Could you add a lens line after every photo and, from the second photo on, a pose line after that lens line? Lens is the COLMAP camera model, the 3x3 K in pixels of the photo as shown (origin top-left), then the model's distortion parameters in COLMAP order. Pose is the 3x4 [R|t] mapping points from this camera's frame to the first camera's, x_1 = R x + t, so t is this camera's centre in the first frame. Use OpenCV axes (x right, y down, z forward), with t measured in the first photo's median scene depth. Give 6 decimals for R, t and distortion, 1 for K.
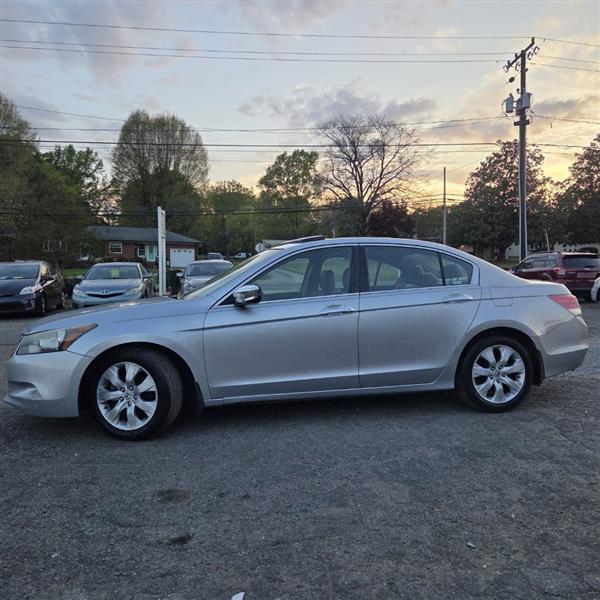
lens RADIAL K [[537.4, 0, 302.2], [0, 537.4, 298.1], [0, 0, 1]] dist [0.079248, -0.078906]
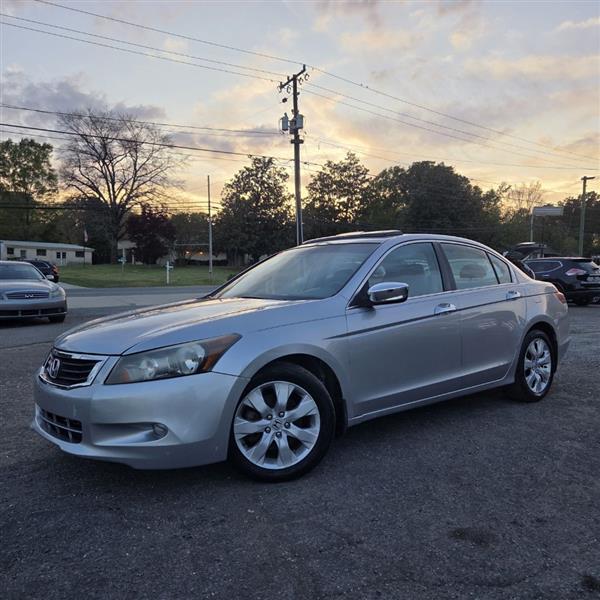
lens RADIAL K [[534.4, 0, 298.6], [0, 534.4, 301.4], [0, 0, 1]] dist [0.078240, -0.058617]
pose [[0.889825, -0.016623, 0.455999, -0.042923], [0.019479, 0.999809, -0.001564, 0.000402], [-0.455886, 0.010274, 0.889979, 0.020165]]
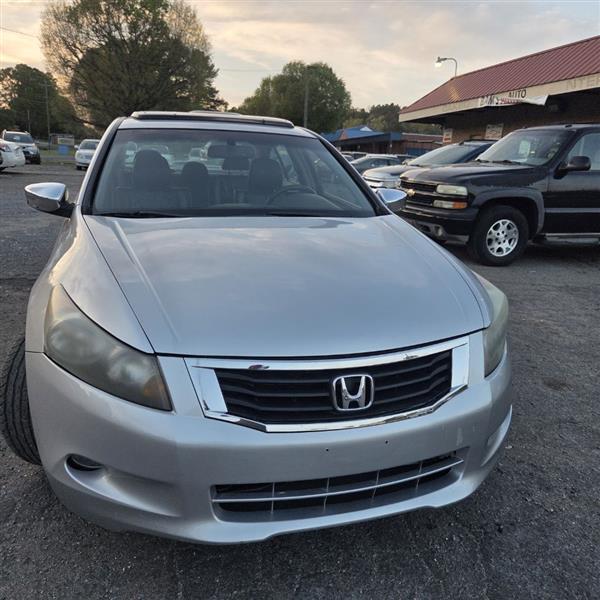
lens RADIAL K [[540.1, 0, 306.4], [0, 540.1, 301.2], [0, 0, 1]] dist [0.065810, -0.053325]
pose [[-0.087429, -0.252702, 0.963586, -0.064538], [-0.002100, 0.967334, 0.253495, -0.004786], [-0.996169, 0.020139, -0.085104, 0.082734]]
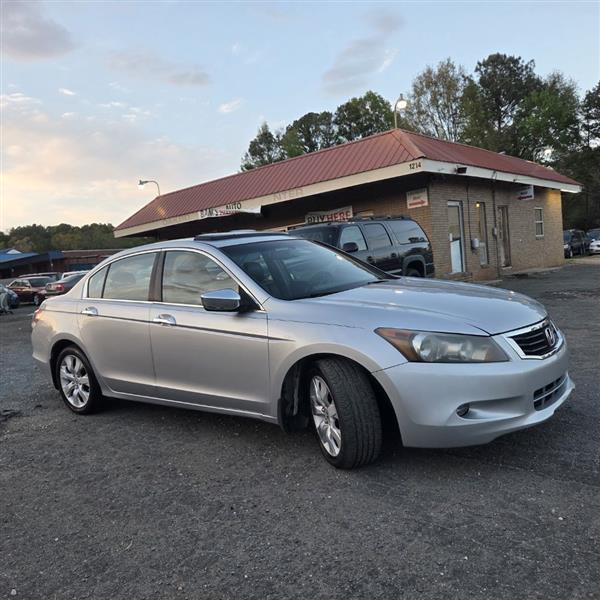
lens RADIAL K [[536.4, 0, 294.4], [0, 536.4, 296.8], [0, 0, 1]] dist [0.083978, -0.087712]
pose [[-0.622330, 0.009258, 0.782700, -0.067802], [0.132415, 0.986764, 0.093612, -0.006513], [-0.771474, 0.161898, -0.615319, 0.132783]]
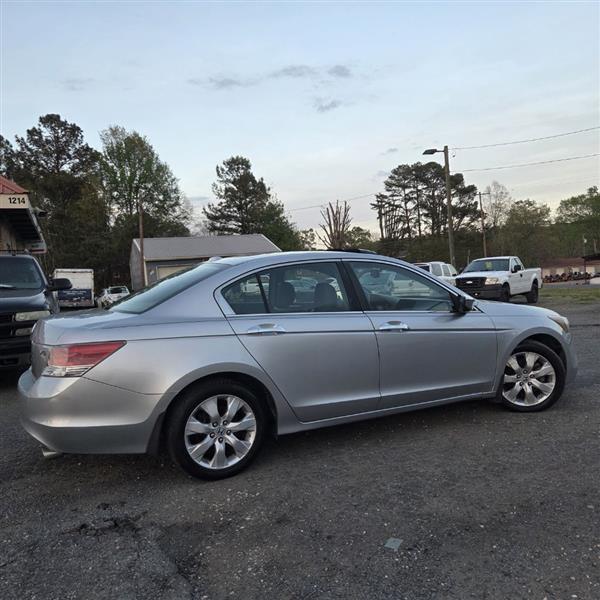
lens RADIAL K [[537.5, 0, 298.9], [0, 537.5, 299.2], [0, 0, 1]] dist [0.074517, -0.056392]
pose [[-0.971992, 0.069036, -0.224645, 0.025478], [0.049503, 0.994578, 0.091454, -0.009914], [0.229741, 0.077772, -0.970139, 0.169104]]
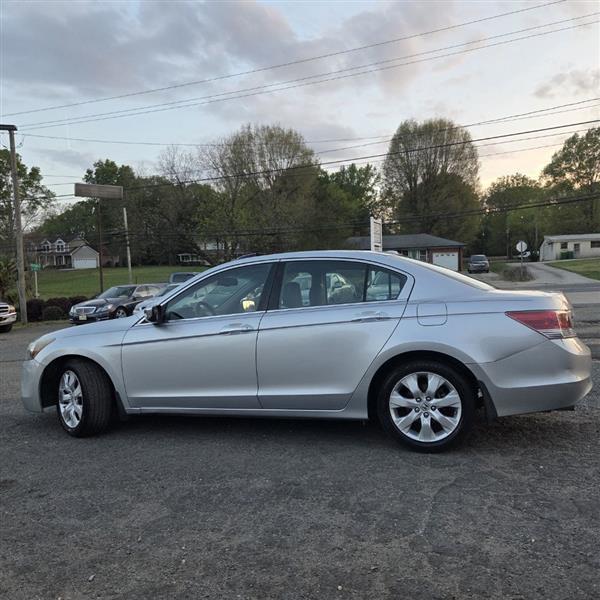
lens RADIAL K [[537.5, 0, 298.9], [0, 537.5, 299.2], [0, 0, 1]] dist [0.074517, -0.056392]
pose [[0.862436, -0.014126, -0.505969, 0.048320], [0.011825, 0.999900, -0.007760, -0.001645], [0.506028, 0.000709, 0.862517, 0.014478]]
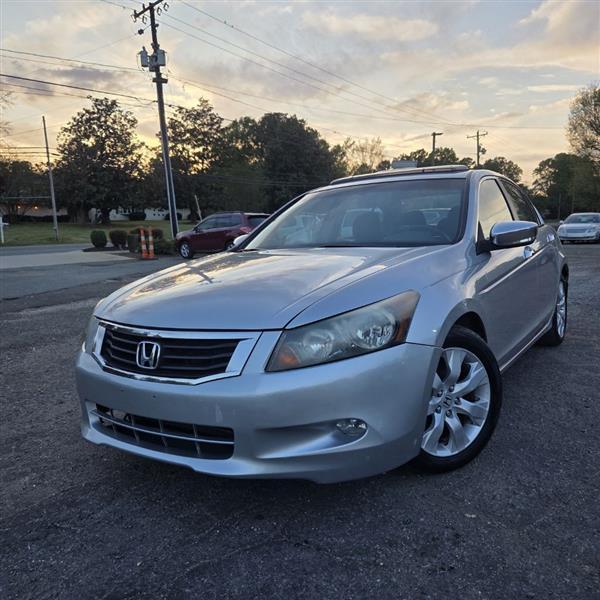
lens RADIAL K [[537.0, 0, 307.4], [0, 537.0, 302.7], [0, 0, 1]] dist [0.071115, -0.066038]
pose [[0.720259, -0.103690, 0.685912, -0.056853], [0.054310, 0.994160, 0.093258, 0.000099], [-0.691576, -0.029918, 0.721684, 0.044763]]
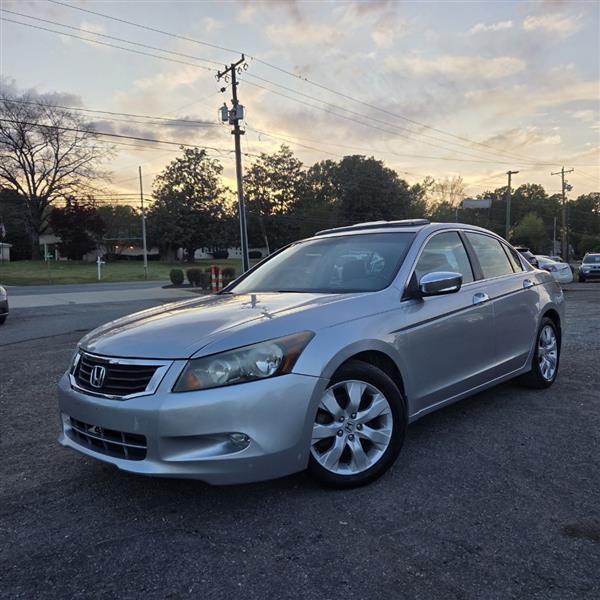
lens RADIAL K [[534.9, 0, 300.0], [0, 534.9, 300.0], [0, 0, 1]] dist [0.084440, -0.083174]
pose [[0.822849, -0.041845, 0.566718, -0.051892], [0.042575, 0.999022, 0.011947, -0.000014], [-0.566663, 0.014297, 0.823826, 0.029744]]
